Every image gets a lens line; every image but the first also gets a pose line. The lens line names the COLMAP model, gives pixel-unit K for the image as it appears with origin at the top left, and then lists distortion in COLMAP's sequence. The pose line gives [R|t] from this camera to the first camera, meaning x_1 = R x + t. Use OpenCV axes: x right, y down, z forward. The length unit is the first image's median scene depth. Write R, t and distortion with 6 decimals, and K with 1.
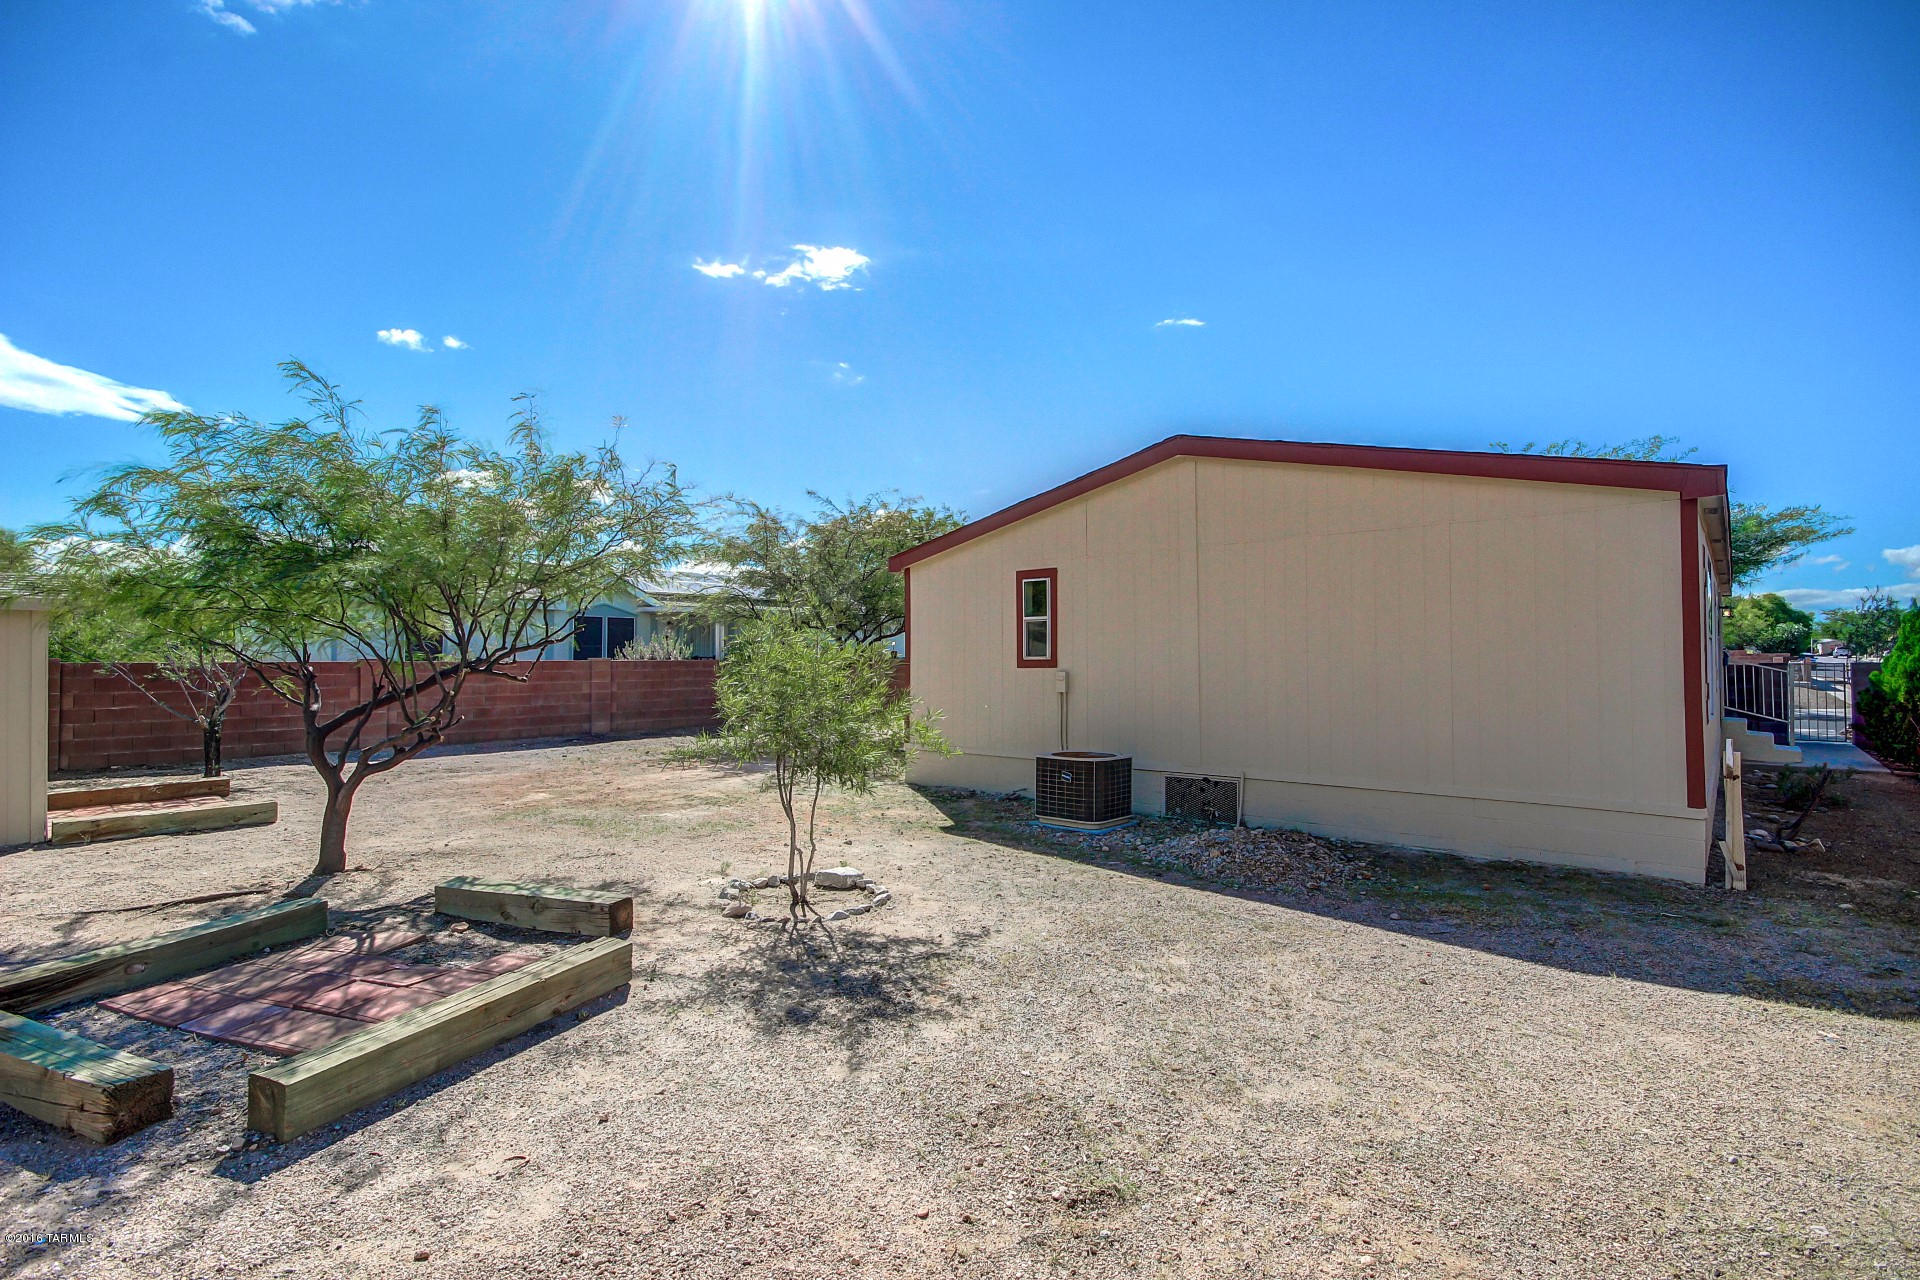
lens RADIAL K [[884.4, 0, 969.1], [0, 884.4, 647.1], [0, 0, 1]] dist [0.004666, -0.010000]
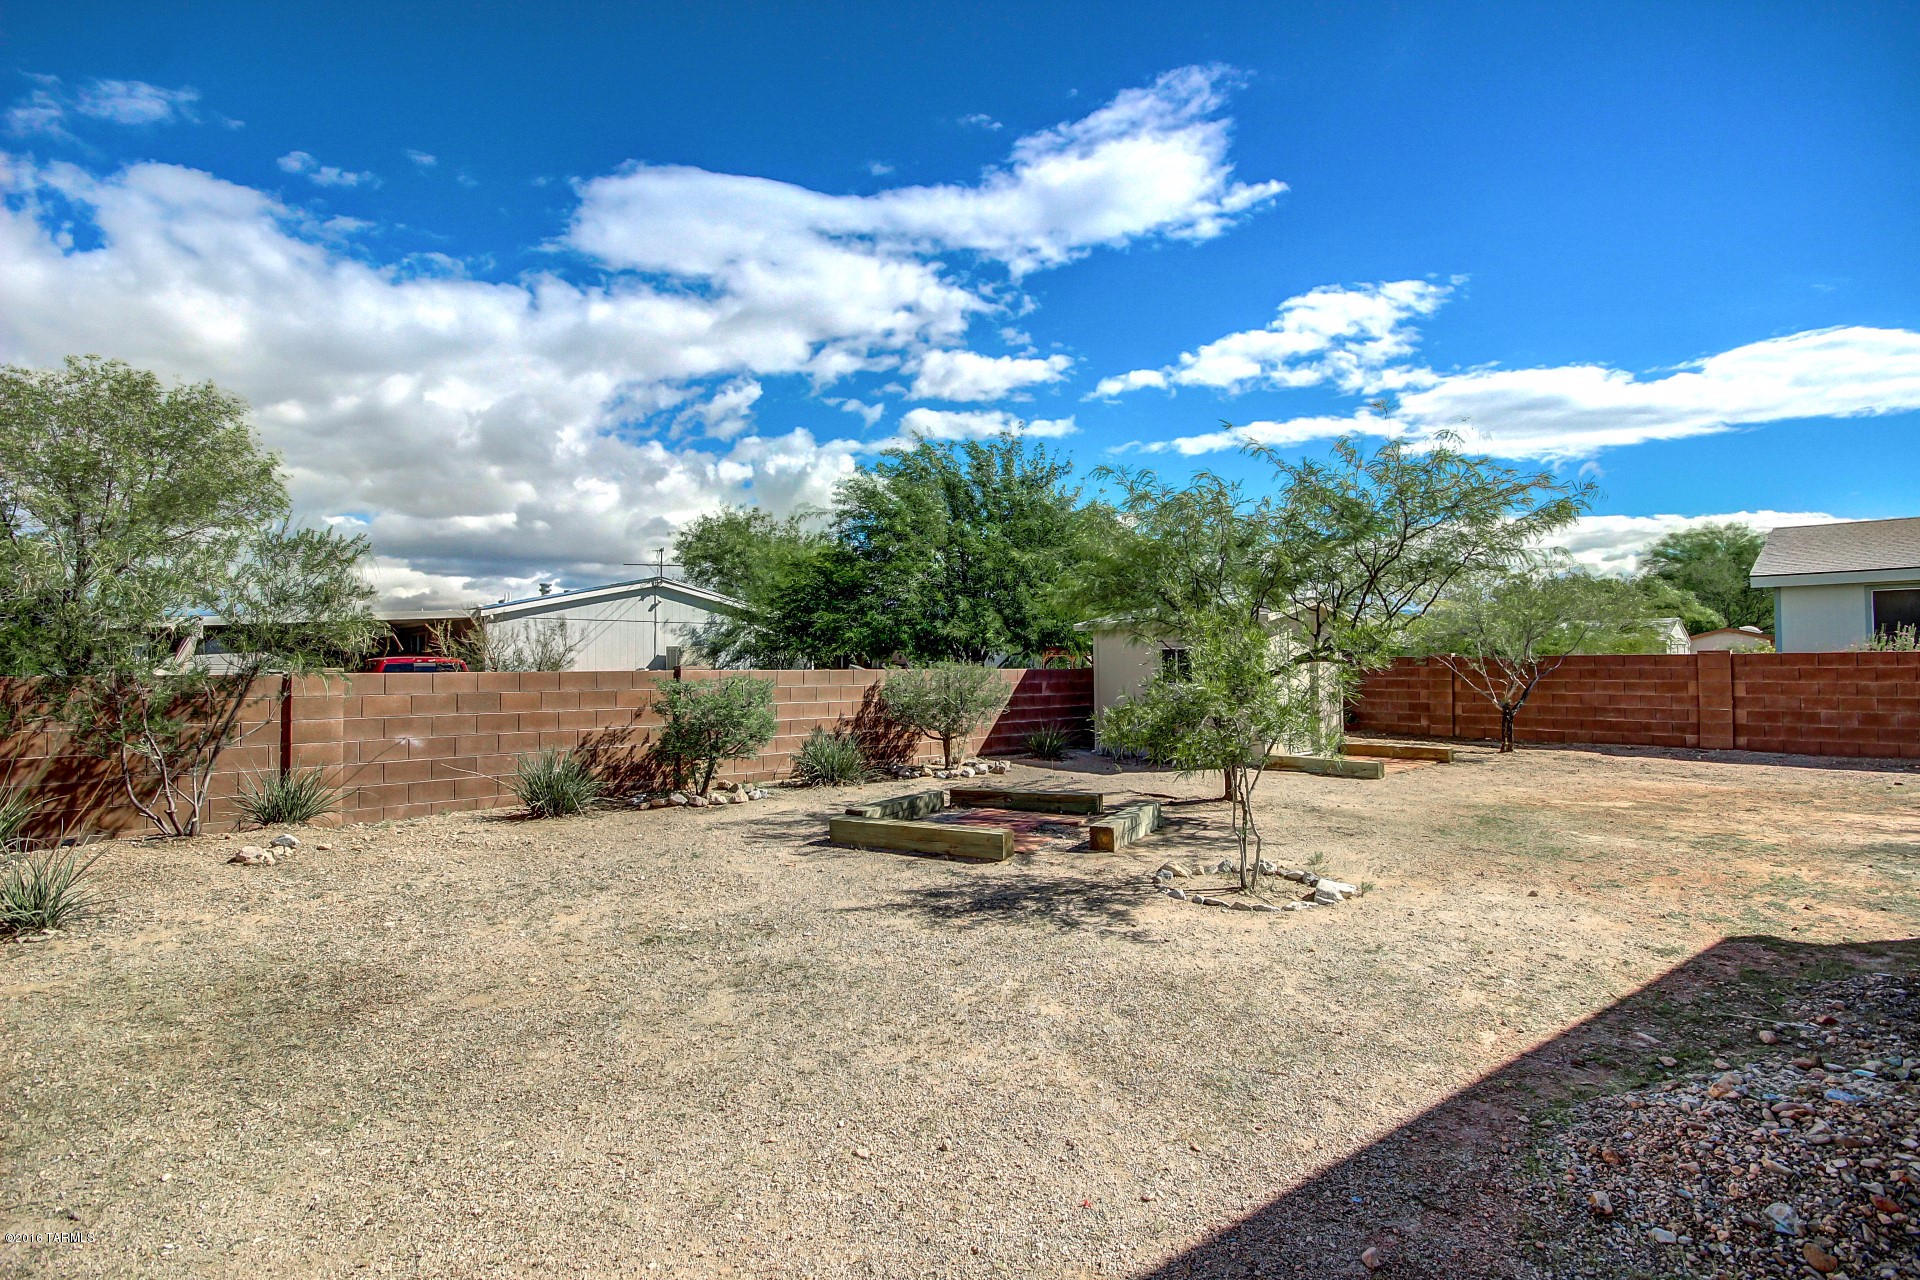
lens RADIAL K [[884.4, 0, 969.1], [0, 884.4, 647.1], [0, 0, 1]] dist [0.004666, -0.010000]
pose [[-0.075758, -0.015723, -0.997002, 0.930097], [0.017908, 0.999693, -0.017126, 0.031268], [0.996965, -0.019151, -0.075453, 0.871728]]
